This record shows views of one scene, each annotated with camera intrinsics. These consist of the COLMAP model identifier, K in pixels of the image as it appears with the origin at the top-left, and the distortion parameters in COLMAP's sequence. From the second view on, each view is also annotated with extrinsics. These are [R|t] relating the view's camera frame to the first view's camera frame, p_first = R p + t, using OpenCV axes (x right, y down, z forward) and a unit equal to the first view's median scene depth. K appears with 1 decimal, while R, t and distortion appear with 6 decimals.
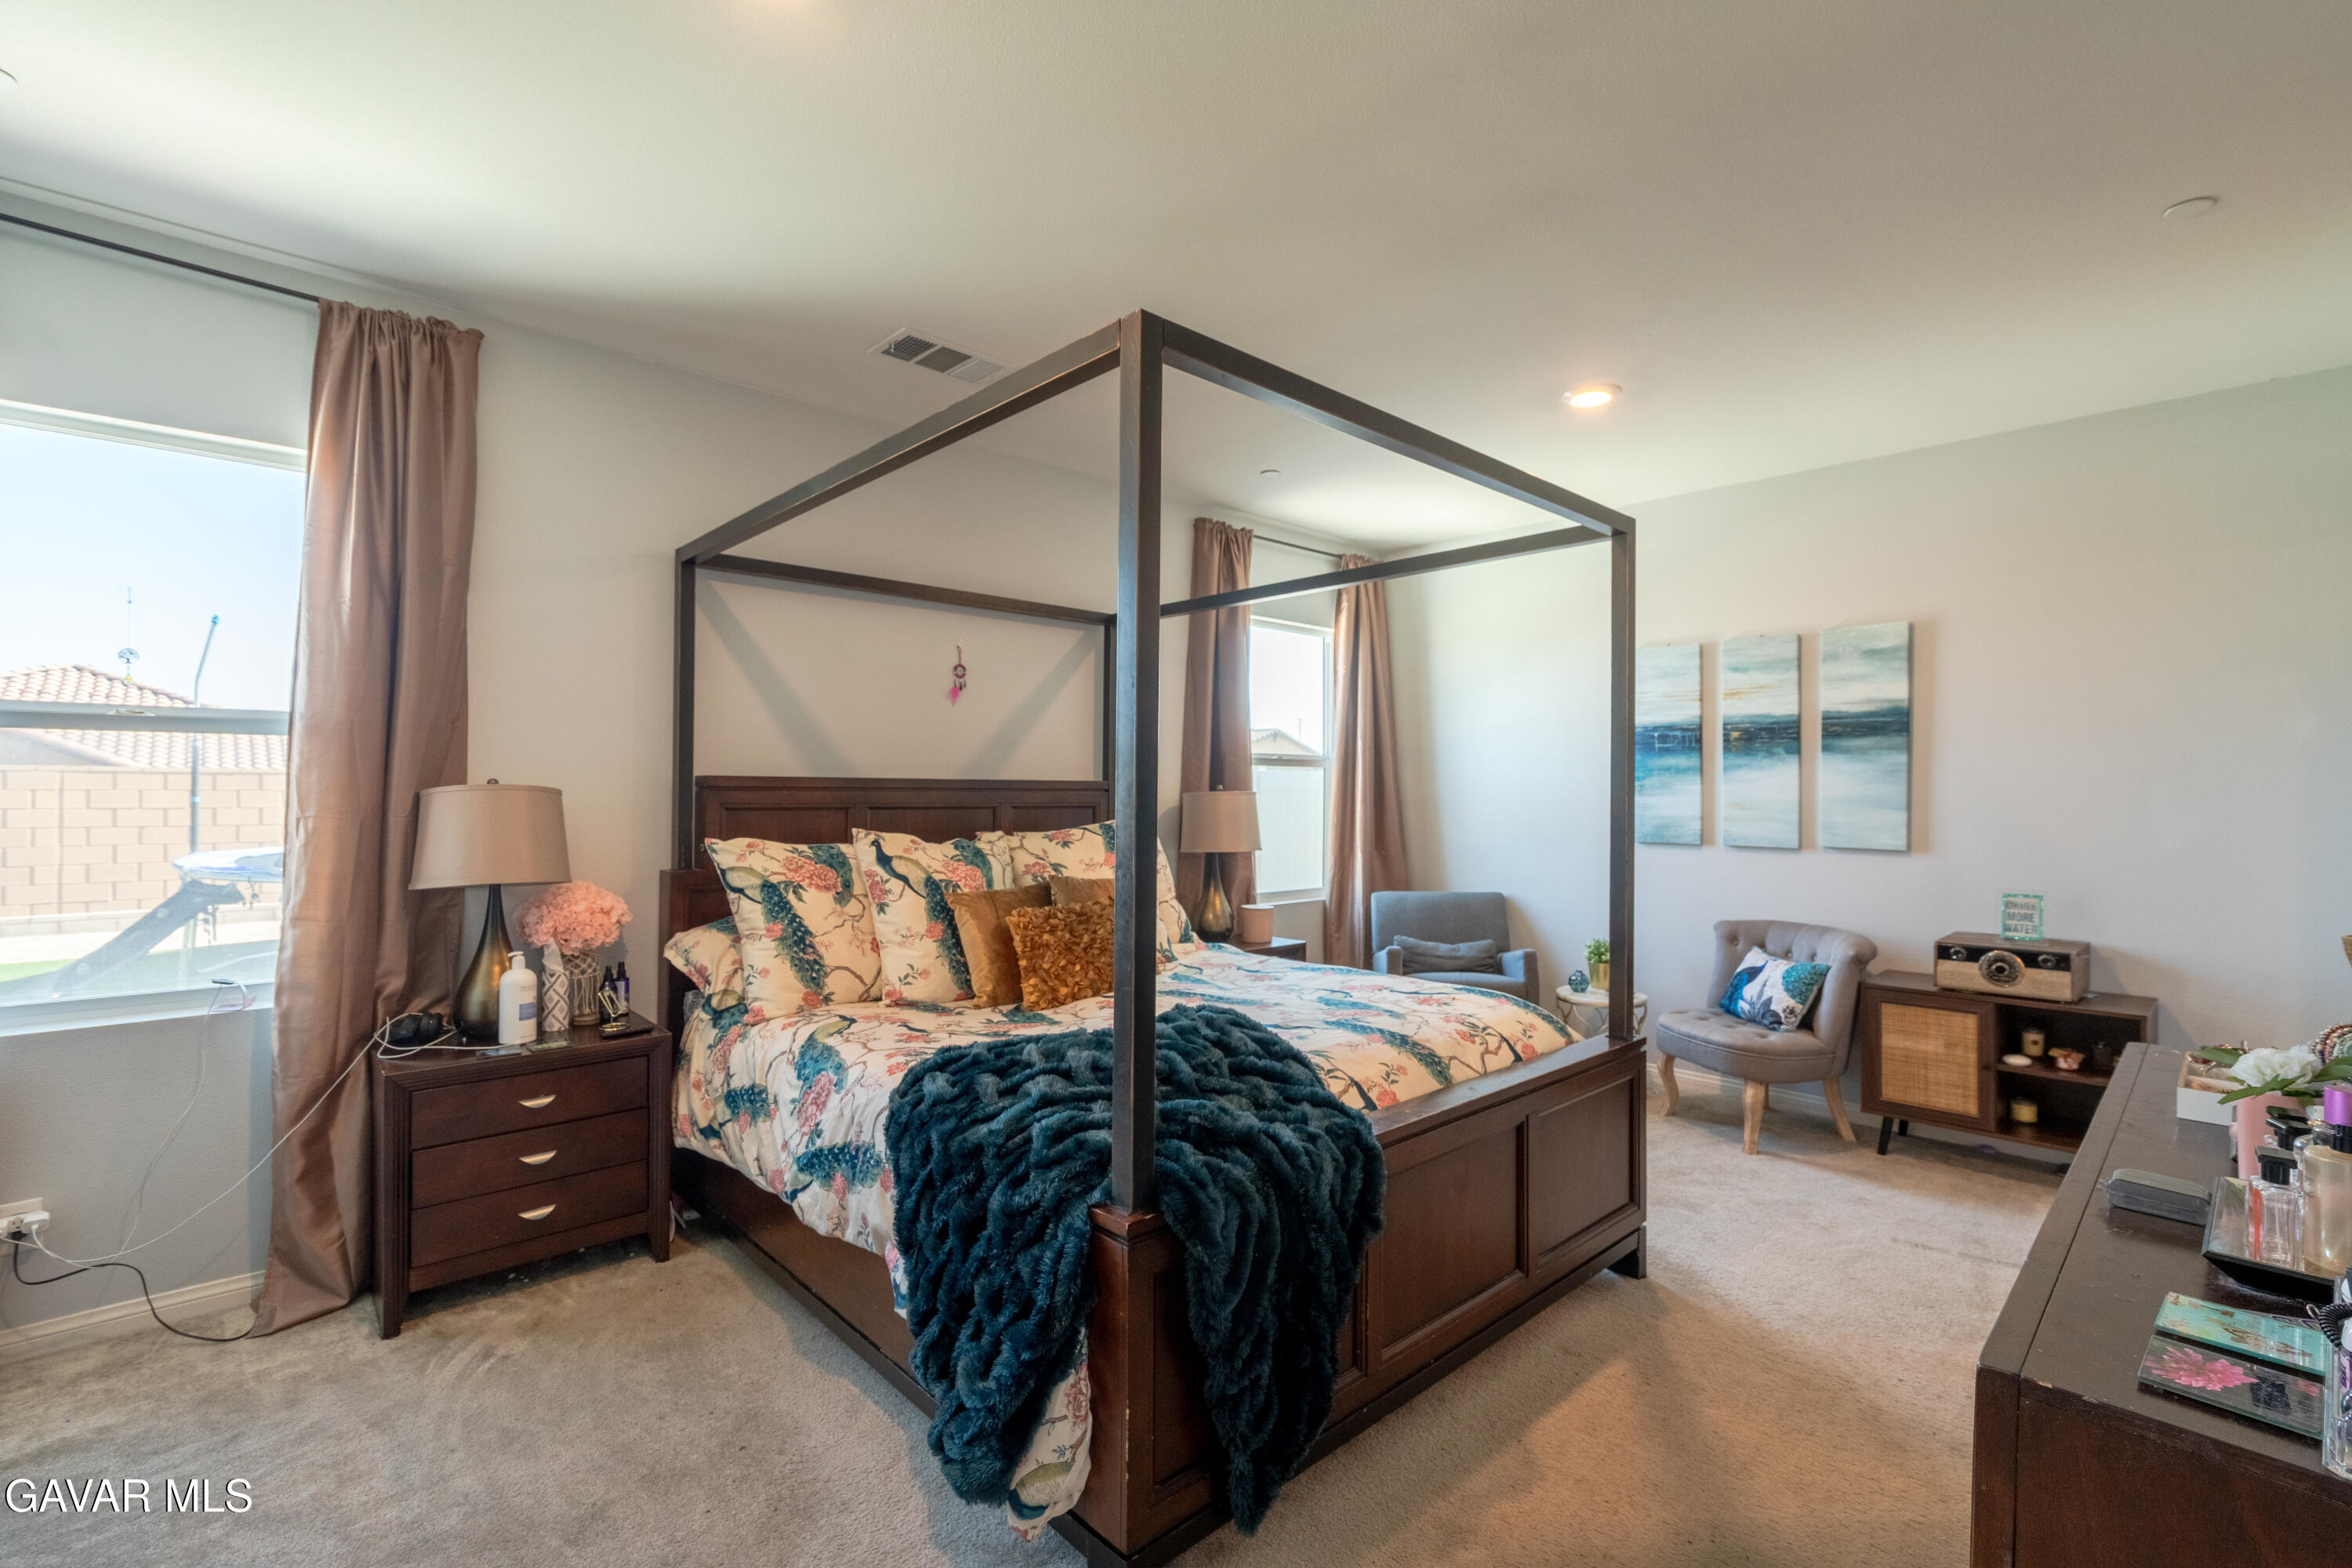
lens RADIAL K [[1044.5, 0, 1176.0], [0, 1044.5, 784.0], [0, 0, 1]] dist [-0.006494, 0.001230]
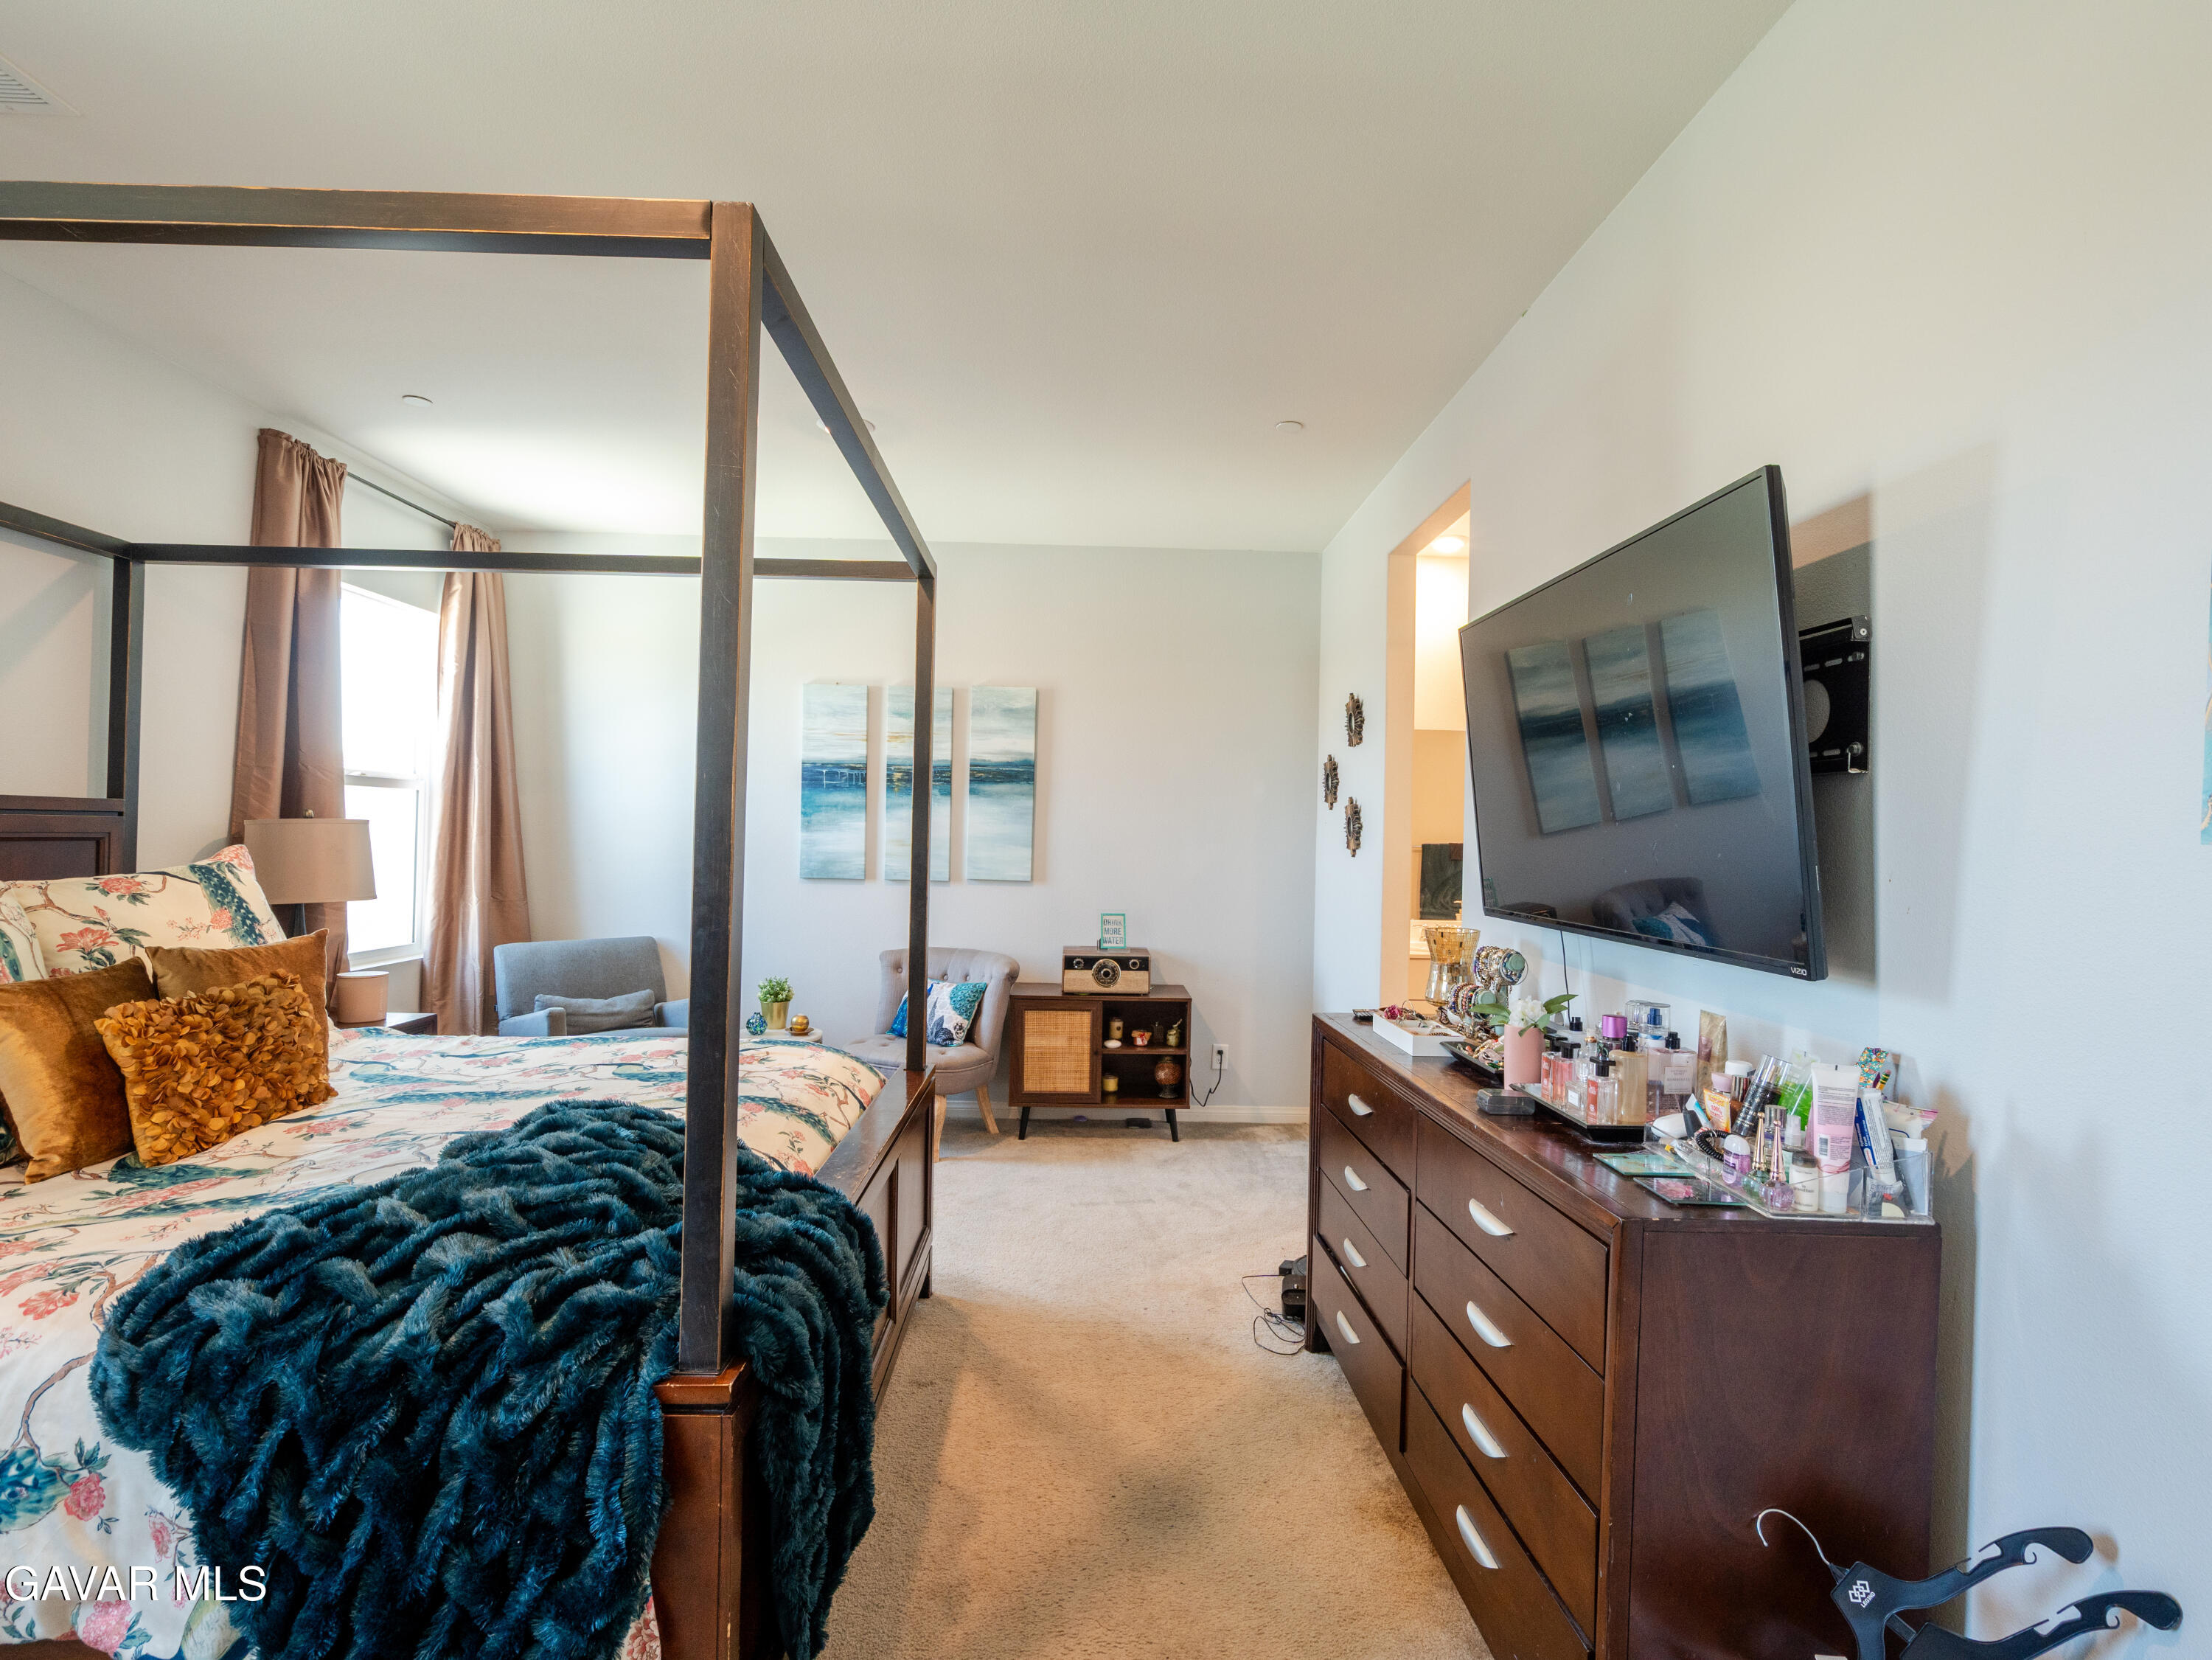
lens RADIAL K [[1102.8, 0, 1106.0], [0, 1102.8, 830.0], [0, 0, 1]] dist [-0.006653, 0.000311]
pose [[0.666898, 0.013084, 0.745034, -0.197823], [-0.021983, 0.999756, 0.002121, 0.001624], [-0.744825, -0.017793, 0.667023, 0.108483]]
